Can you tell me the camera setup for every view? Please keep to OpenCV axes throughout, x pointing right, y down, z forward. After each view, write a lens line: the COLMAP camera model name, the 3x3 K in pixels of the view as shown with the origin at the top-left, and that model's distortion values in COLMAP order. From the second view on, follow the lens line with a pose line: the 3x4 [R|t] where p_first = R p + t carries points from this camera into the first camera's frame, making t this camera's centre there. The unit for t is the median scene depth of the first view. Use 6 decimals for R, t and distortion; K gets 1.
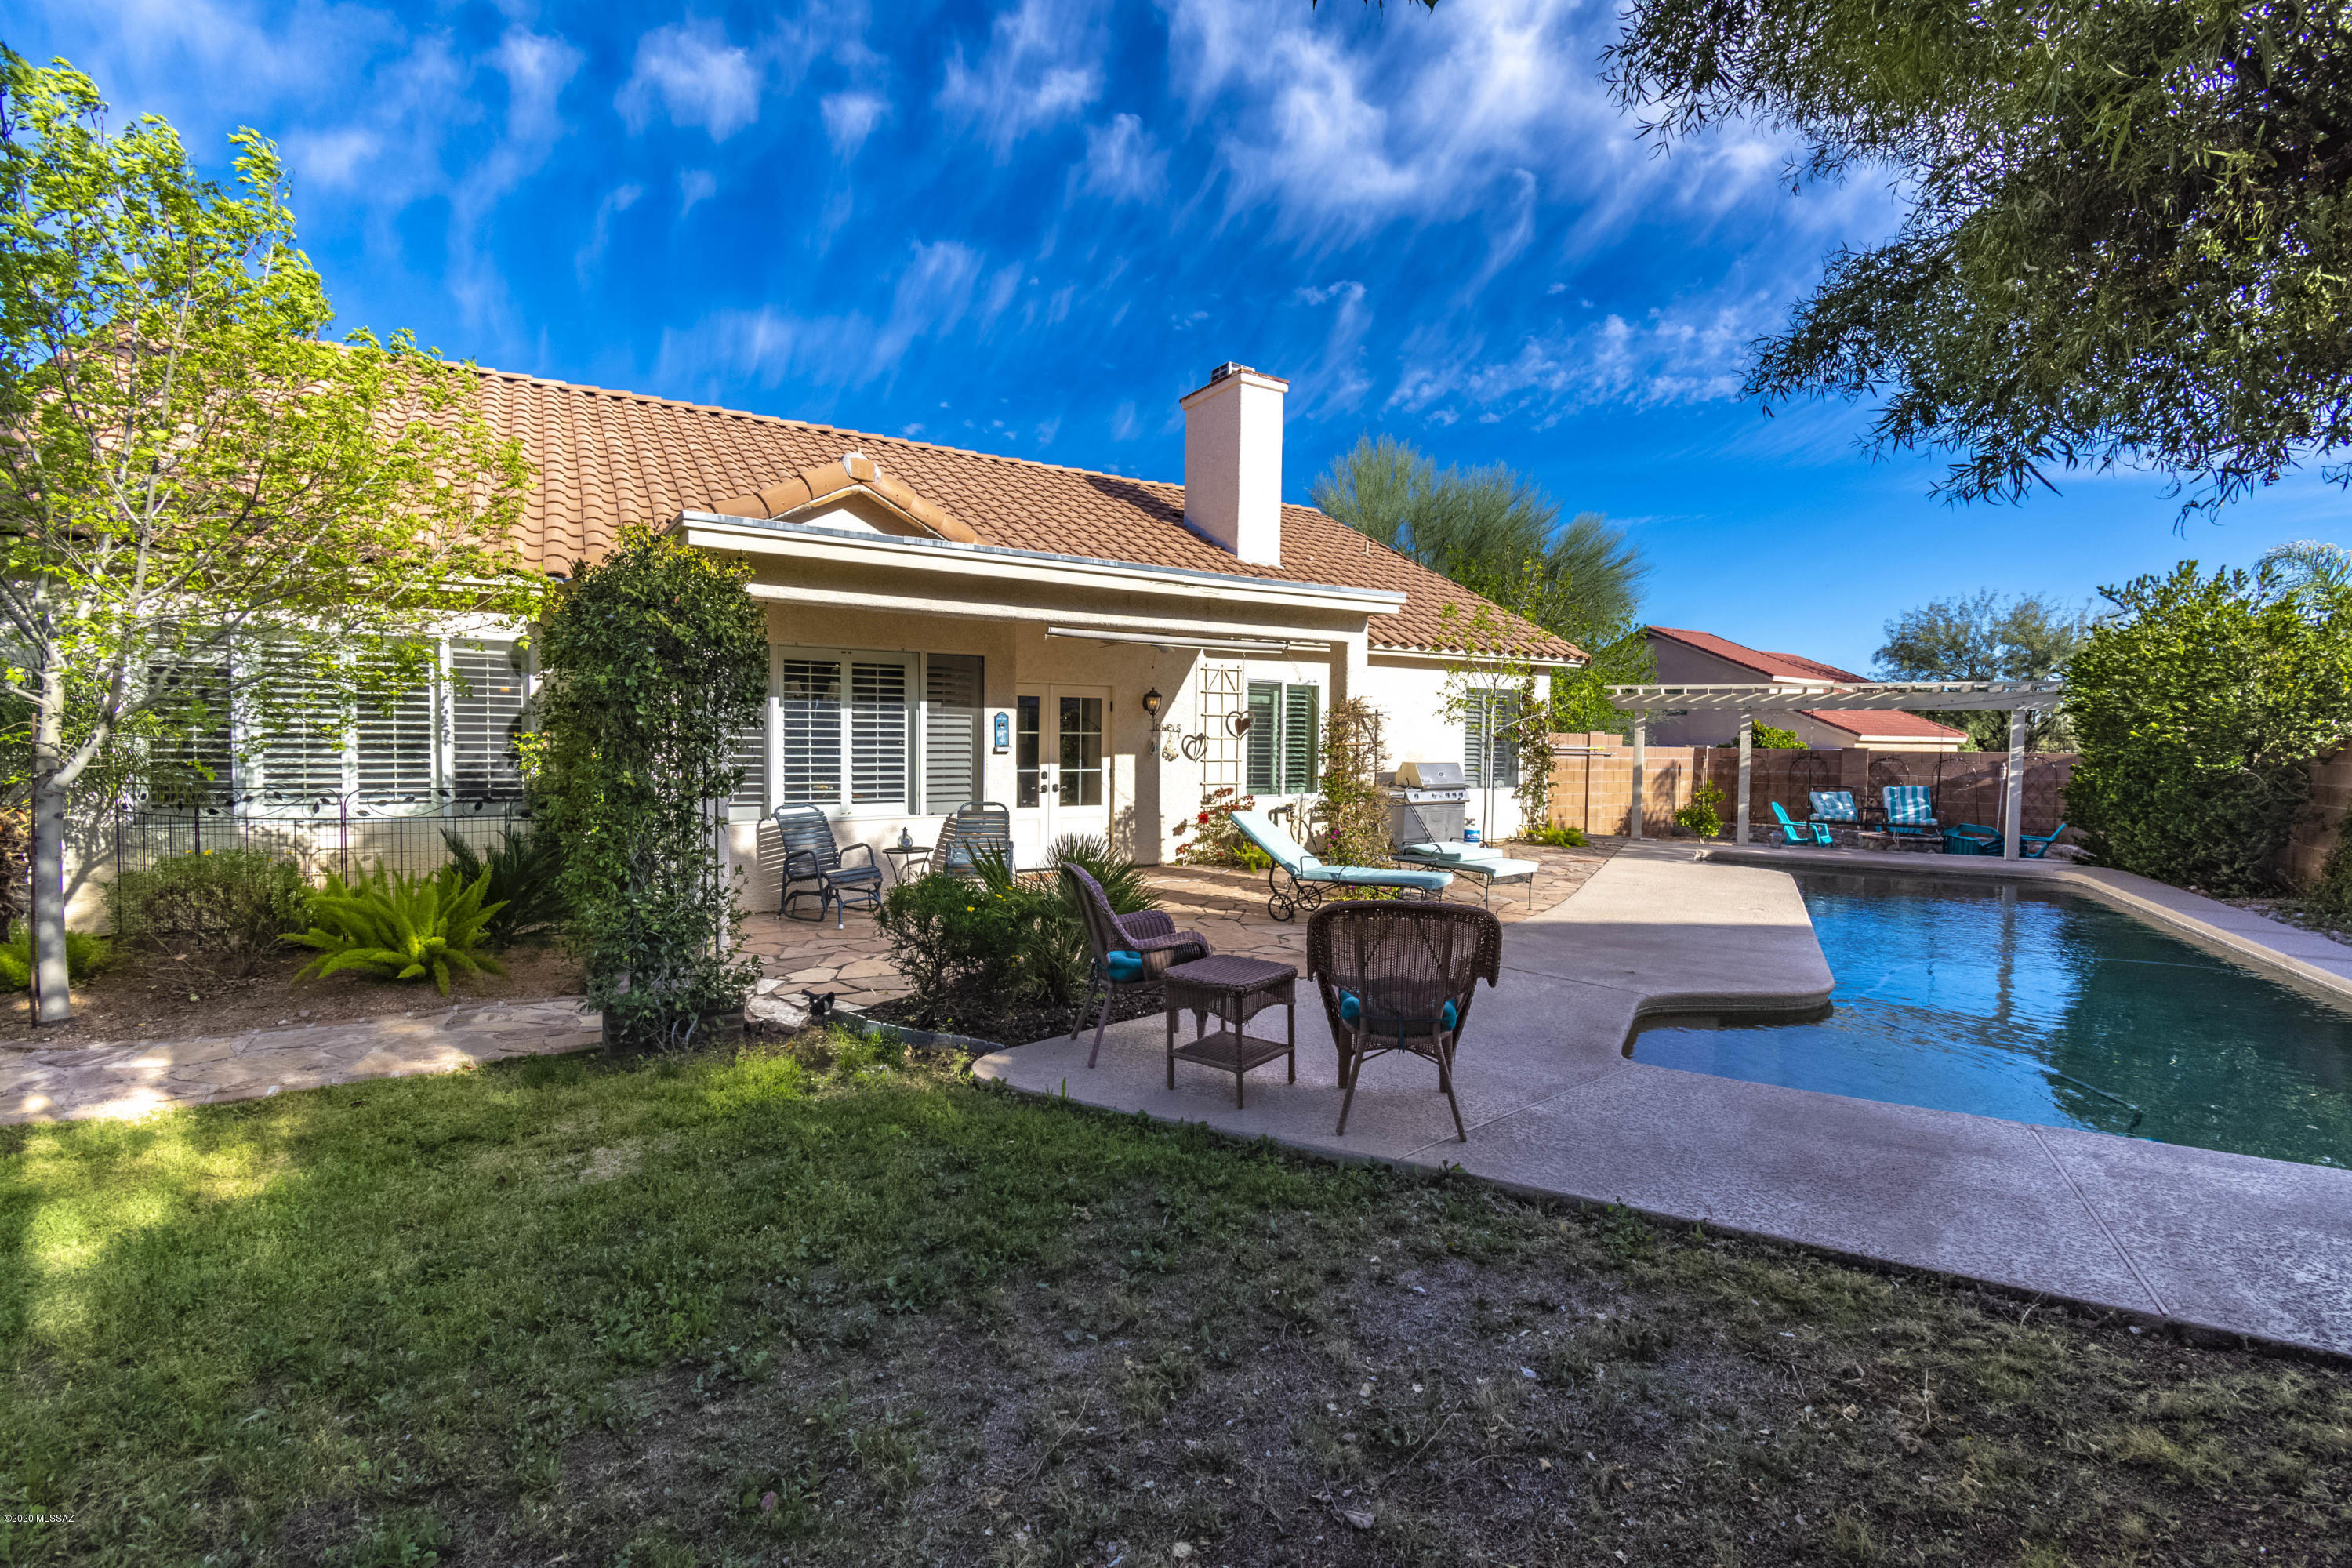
lens RADIAL K [[1058.5, 0, 1182.5], [0, 1058.5, 785.9], [0, 0, 1]] dist [-0.000440, 0.001521]
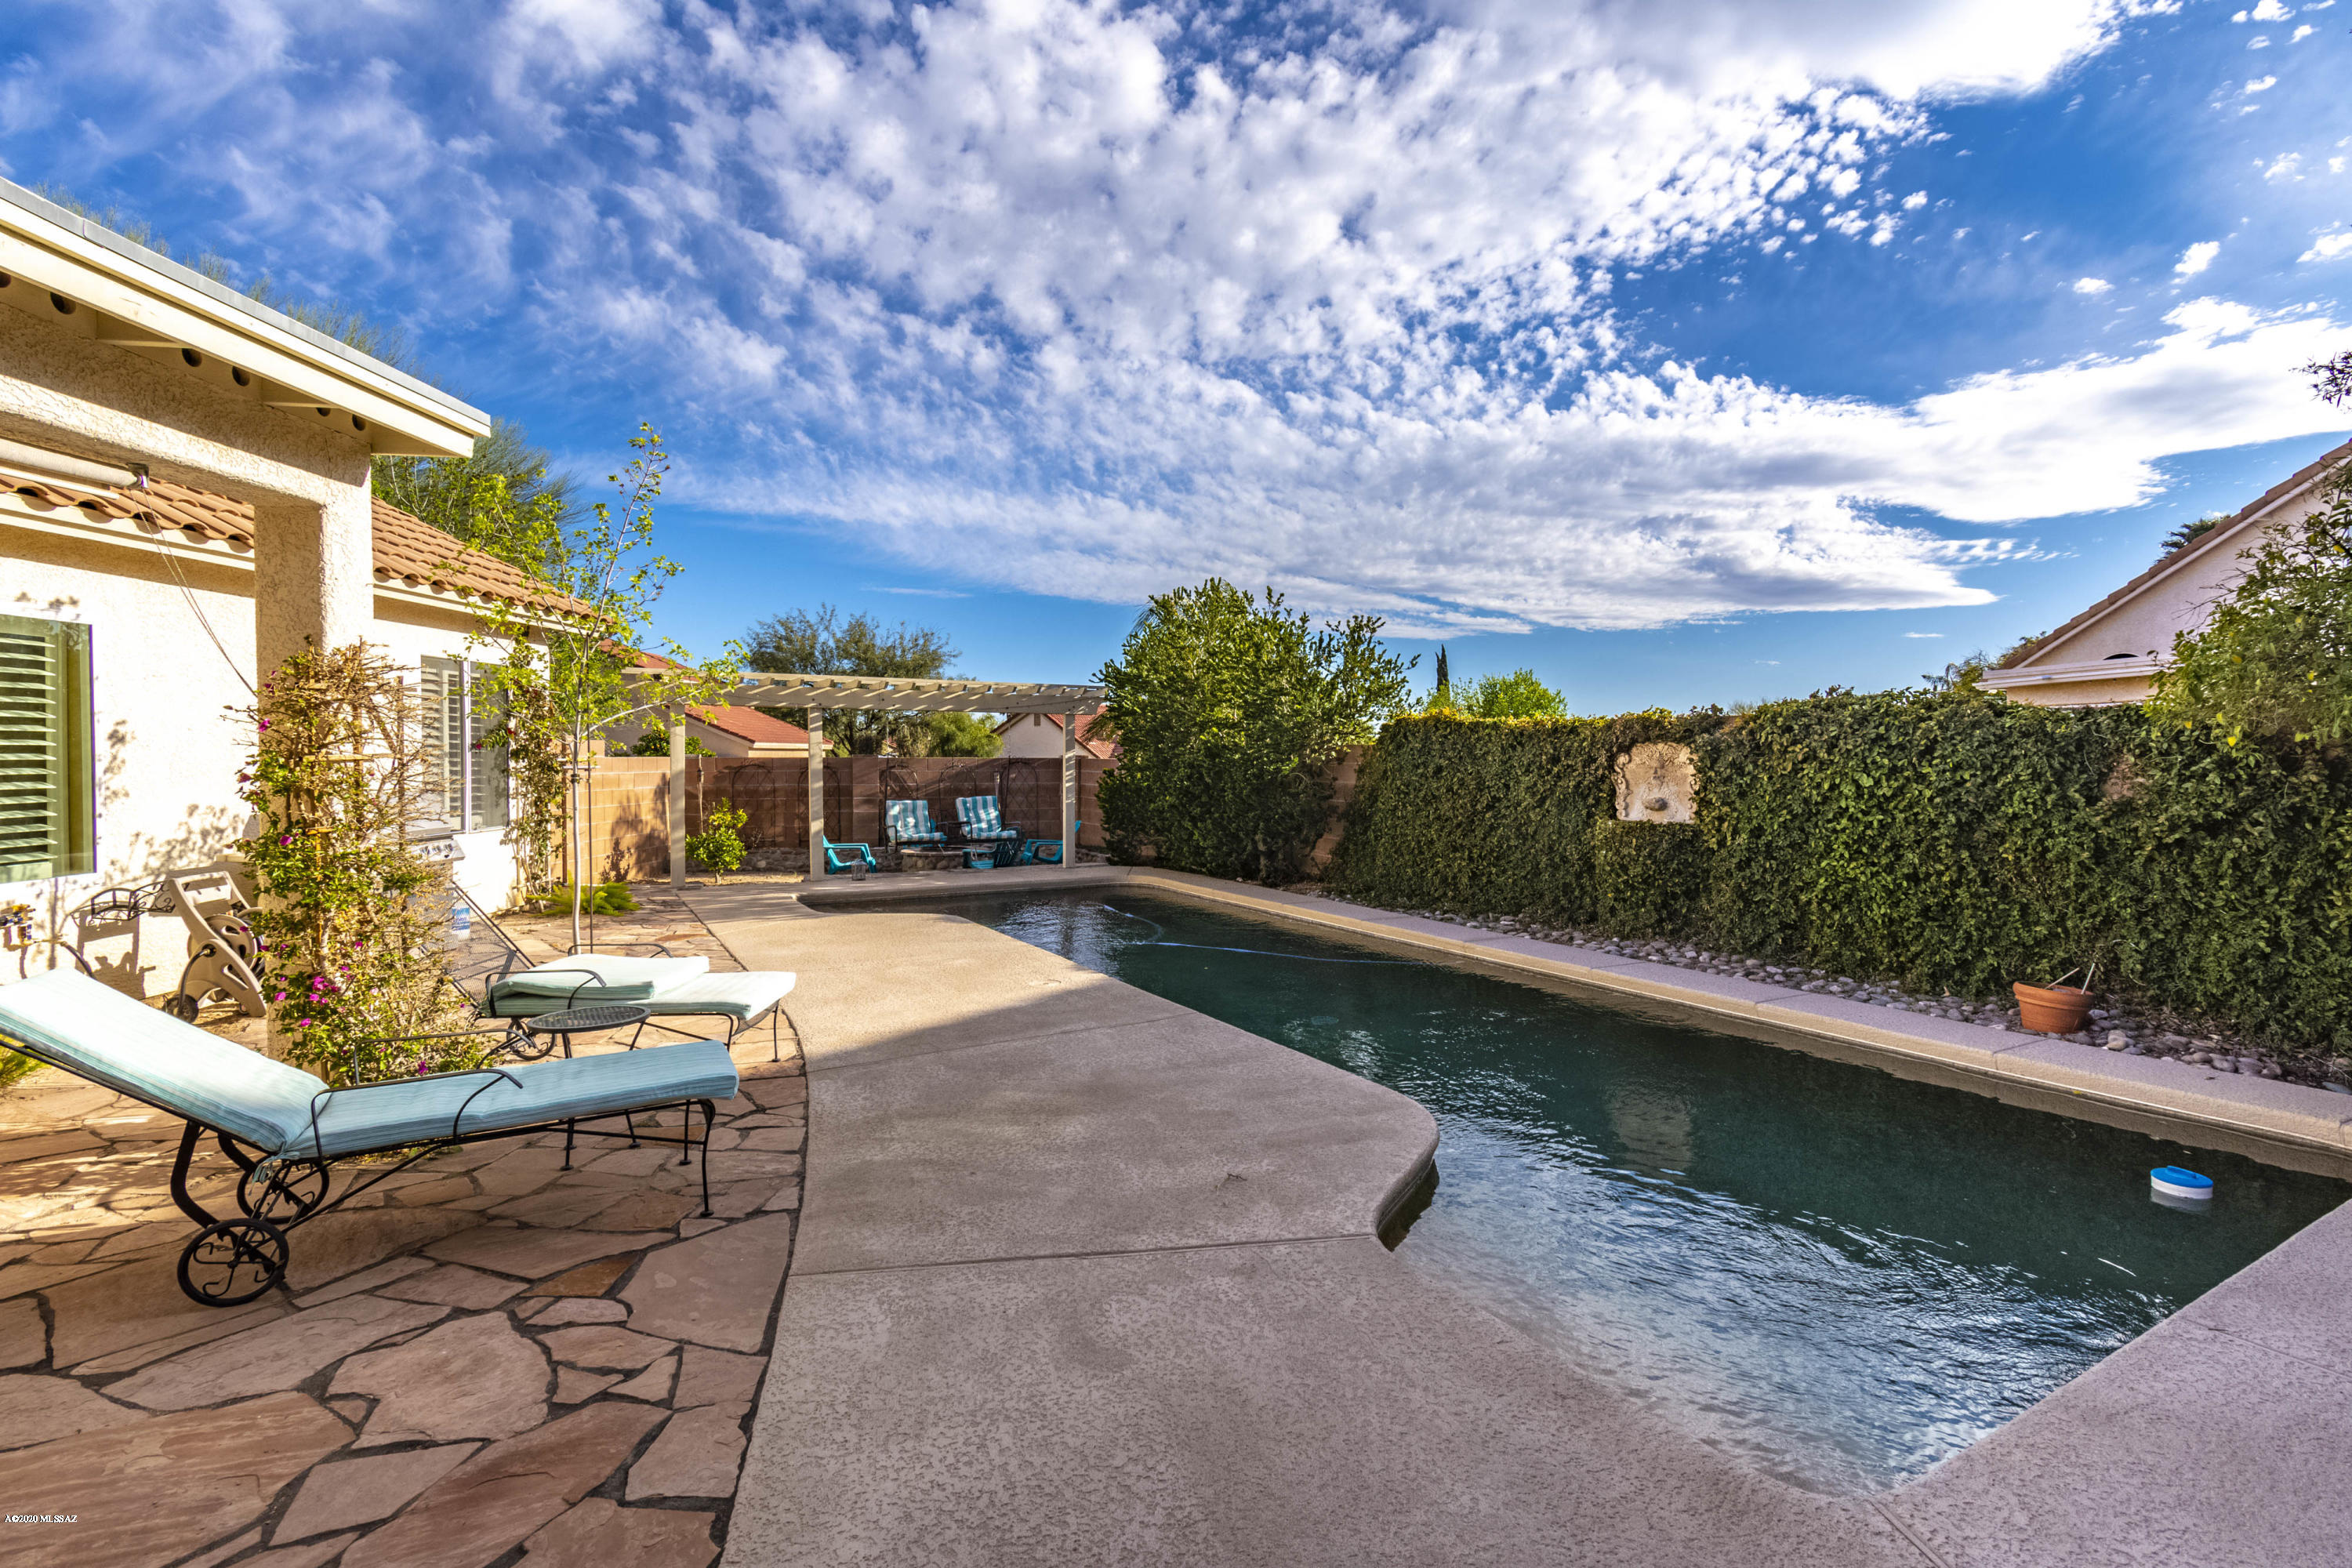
lens RADIAL K [[1107.6, 0, 1216.3], [0, 1107.6, 764.1], [0, 0, 1]] dist [0.000006, -0.002072]
pose [[0.506028, -0.019001, 0.862307, -0.029884], [0.045154, 0.998970, -0.004486, -0.015733], [-0.861334, 0.041207, 0.506365, 0.402662]]
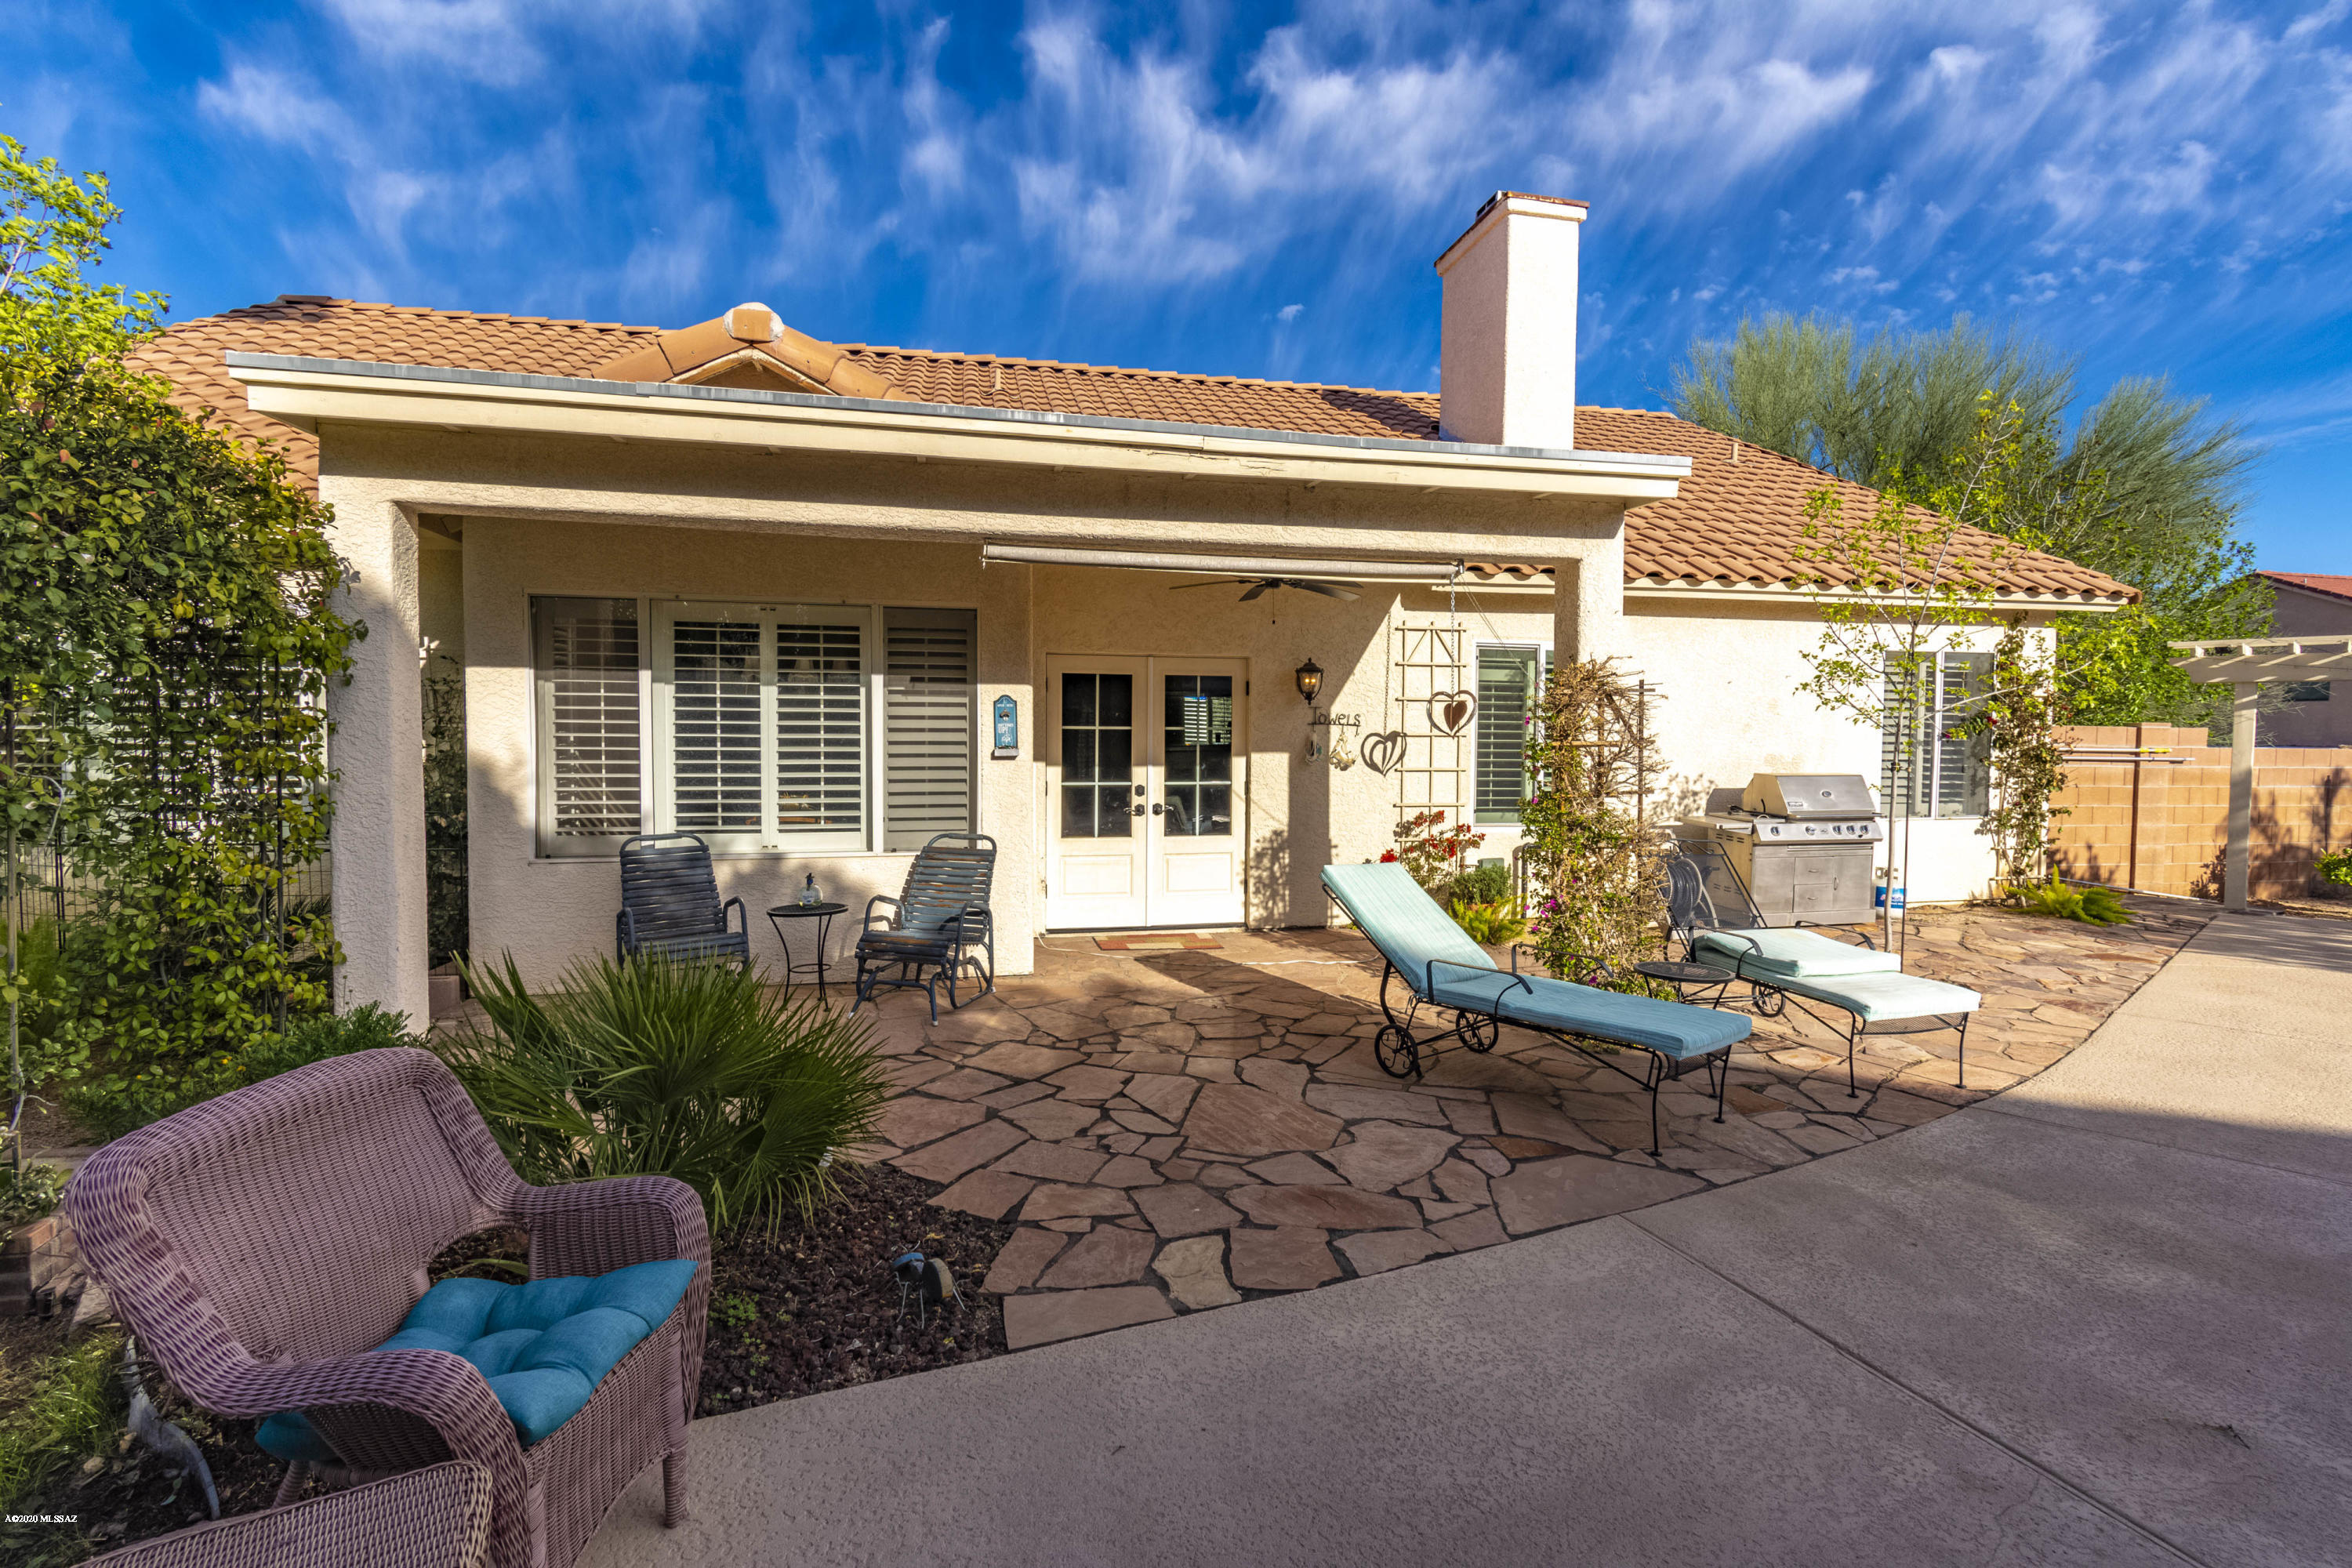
lens RADIAL K [[1107.6, 0, 1191.4], [0, 1107.6, 778.6], [0, 0, 1]] dist [0.000006, -0.002072]
pose [[0.939188, 0.009267, -0.343278, 0.133027], [-0.012565, 0.999894, -0.007384, -0.011613], [0.343173, 0.011249, 0.939205, 0.315740]]
